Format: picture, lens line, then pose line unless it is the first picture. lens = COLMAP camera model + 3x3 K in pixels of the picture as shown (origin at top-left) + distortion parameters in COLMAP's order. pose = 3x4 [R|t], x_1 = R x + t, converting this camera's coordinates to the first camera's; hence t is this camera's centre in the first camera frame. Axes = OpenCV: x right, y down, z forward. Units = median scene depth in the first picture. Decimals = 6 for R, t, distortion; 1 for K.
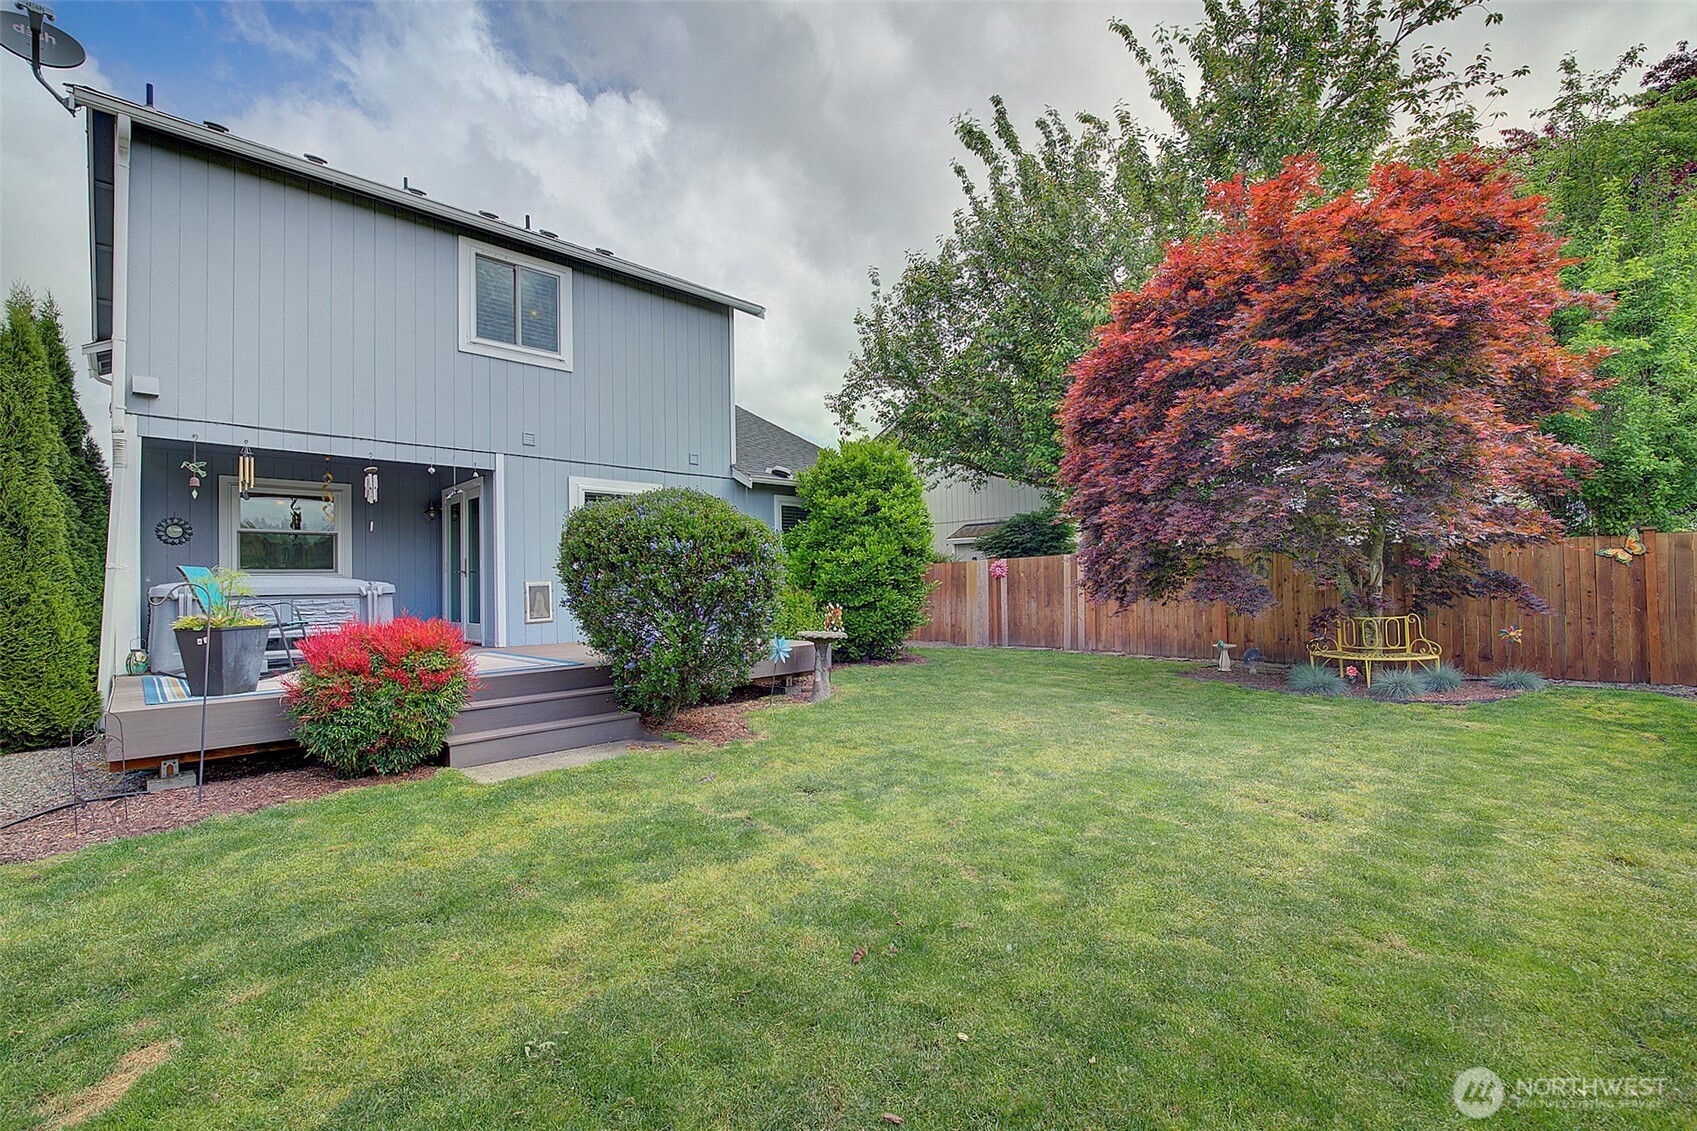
lens RADIAL K [[720.9, 0, 841.2], [0, 720.9, 569.8], [0, 0, 1]] dist [-0.010455, 0.000322]
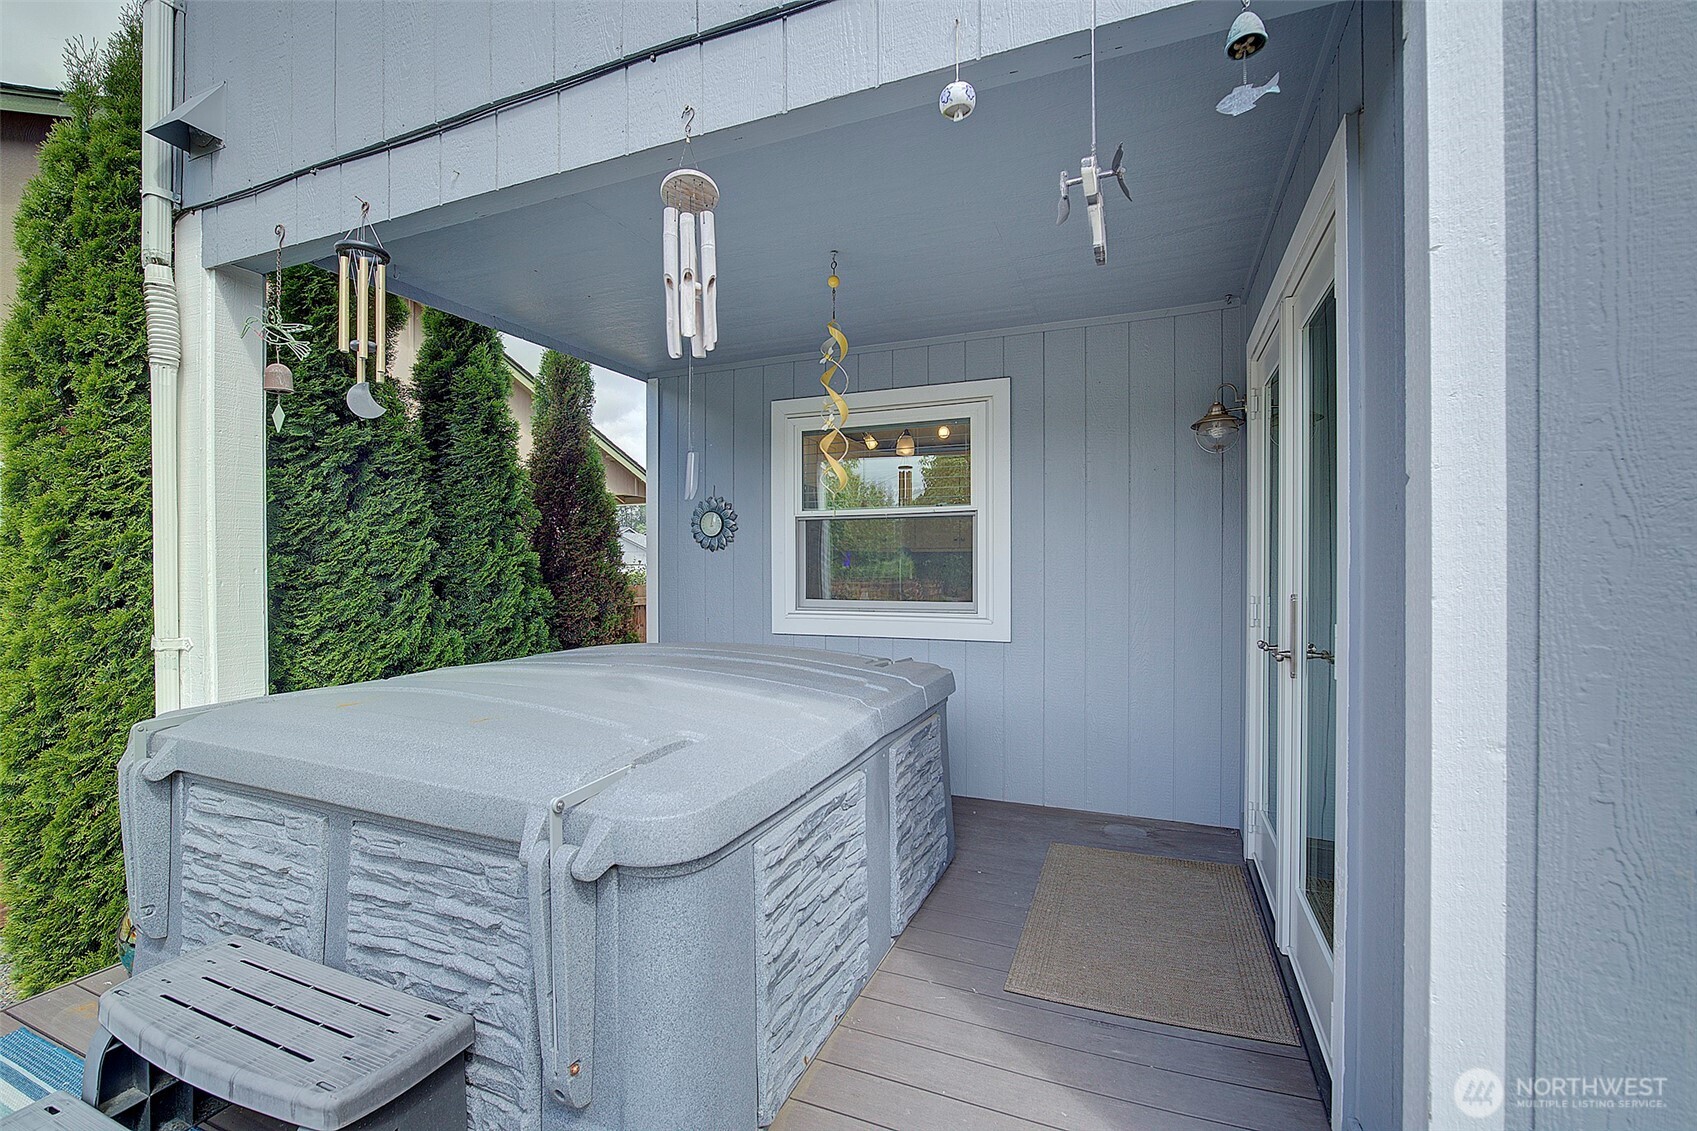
lens RADIAL K [[720.9, 0, 841.2], [0, 720.9, 569.8], [0, 0, 1]] dist [-0.010455, 0.000322]
pose [[0.383666, 0.028560, -0.923030, -0.421071], [0.012038, 0.999282, 0.035923, -0.038522], [0.923394, -0.024894, 0.383046, 0.890920]]
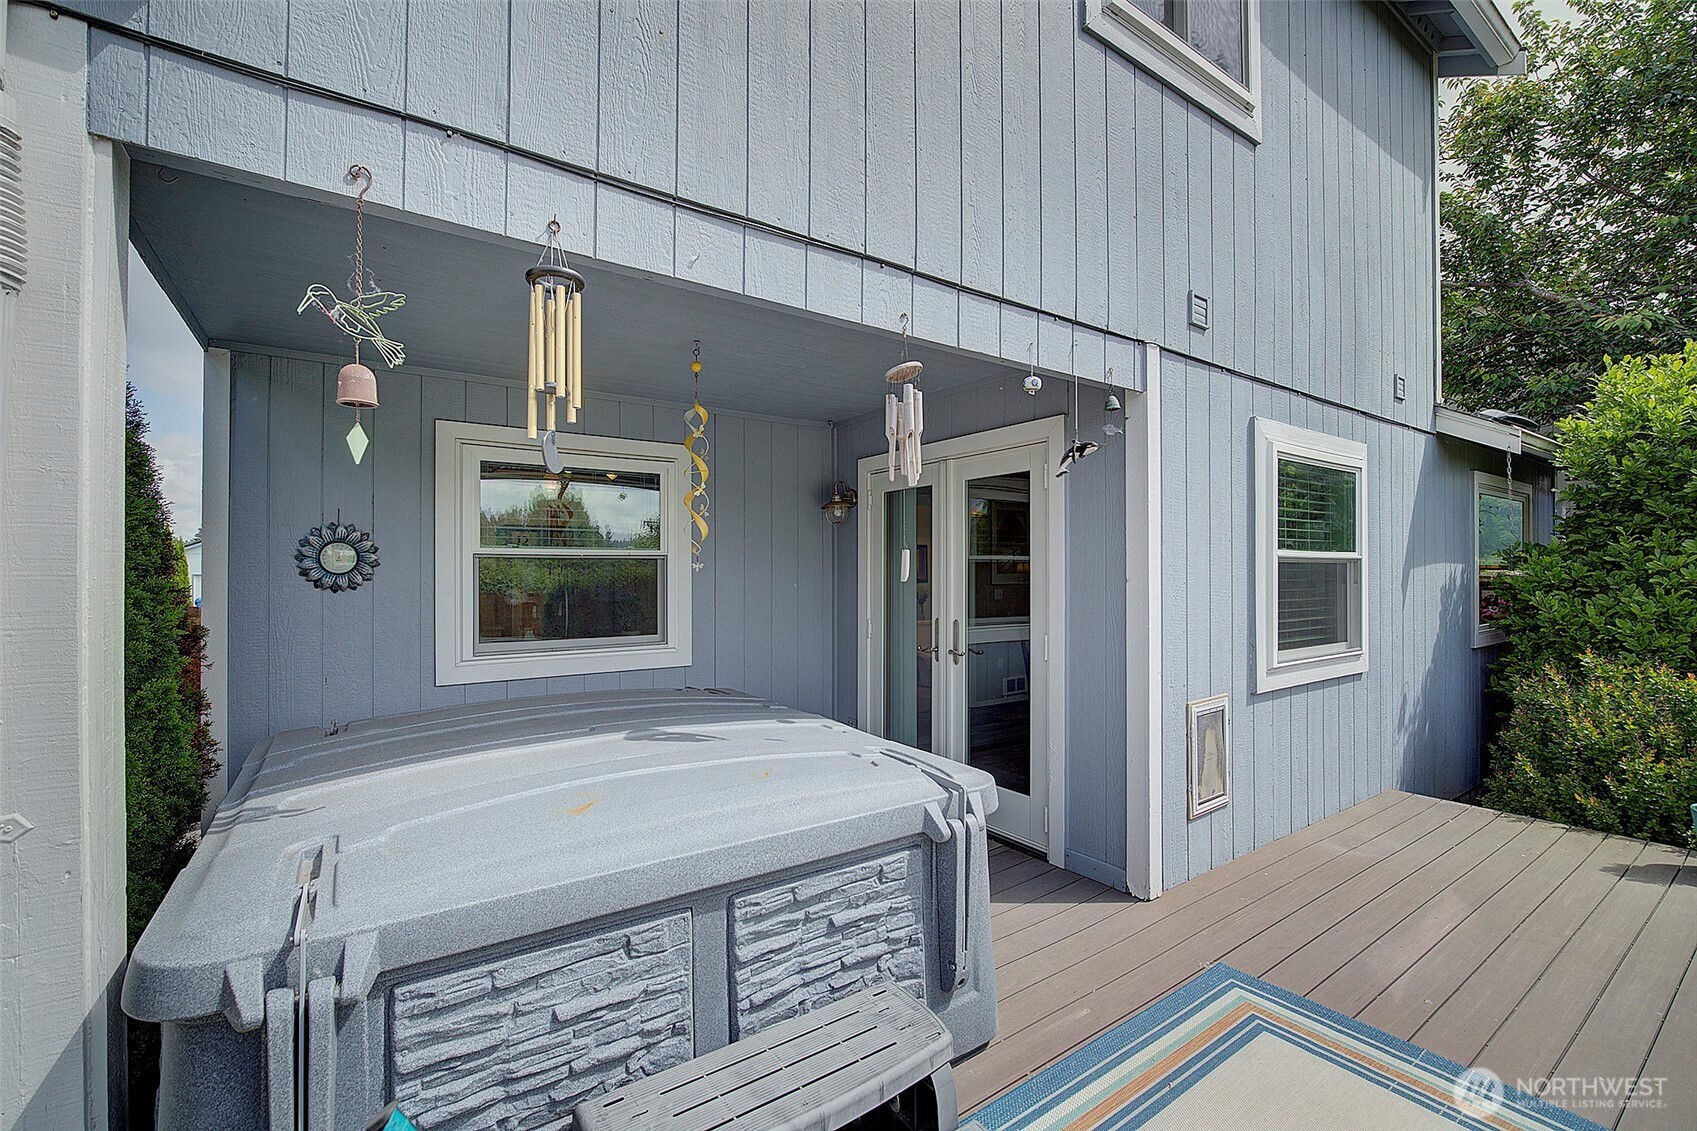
lens RADIAL K [[717.3, 0, 853.8], [0, 717.3, 569.7], [0, 0, 1]] dist [-0.019306, 0.001042]
pose [[0.985478, 0.018450, -0.168798, -0.581542], [-0.015454, 0.999699, 0.019043, -0.059457], [0.169099, -0.016158, 0.985467, 0.657185]]
